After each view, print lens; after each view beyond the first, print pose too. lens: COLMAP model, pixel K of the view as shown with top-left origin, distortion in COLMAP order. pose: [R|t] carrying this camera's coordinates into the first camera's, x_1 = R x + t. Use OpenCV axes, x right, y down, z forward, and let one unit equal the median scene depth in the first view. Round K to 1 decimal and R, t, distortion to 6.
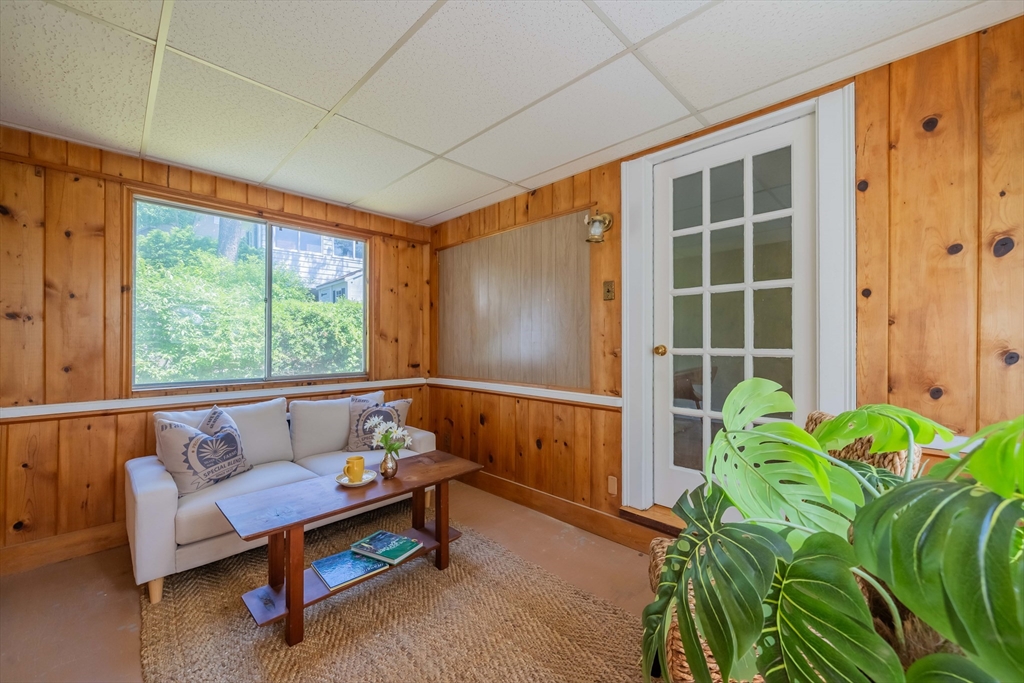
lens RADIAL K [[398.8, 0, 512.0], [0, 398.8, 341.5], [0, 0, 1]] dist [0.001335, 0.000177]
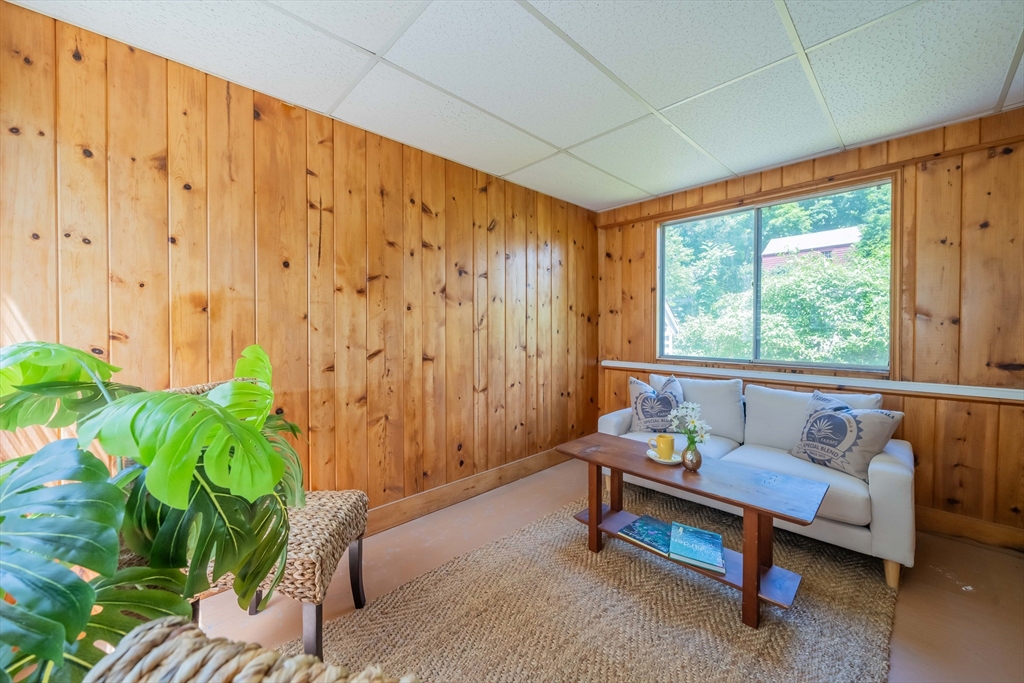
lens RADIAL K [[396.7, 0, 512.5], [0, 396.7, 331.6], [0, 0, 1]] dist [-0.000843, -0.000092]
pose [[-0.030949, 0.008897, -0.999481, 0.448642], [0.001411, 0.999960, 0.008858, 0.009140], [0.999520, -0.001136, -0.030961, 0.448292]]
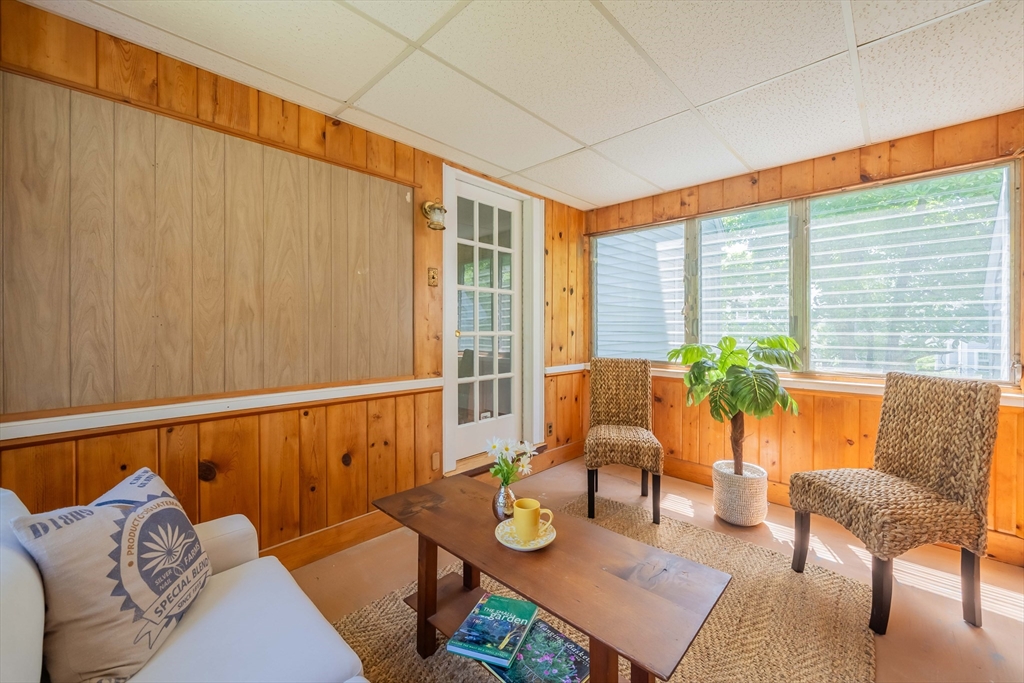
lens RADIAL K [[396.7, 0, 512.5], [0, 396.7, 331.6], [0, 0, 1]] dist [-0.000843, -0.000092]
pose [[-0.003386, -0.006258, 0.999975, -0.724458], [-0.002637, 0.999977, 0.006249, 0.006822], [-0.999991, -0.002616, -0.003402, 0.719786]]
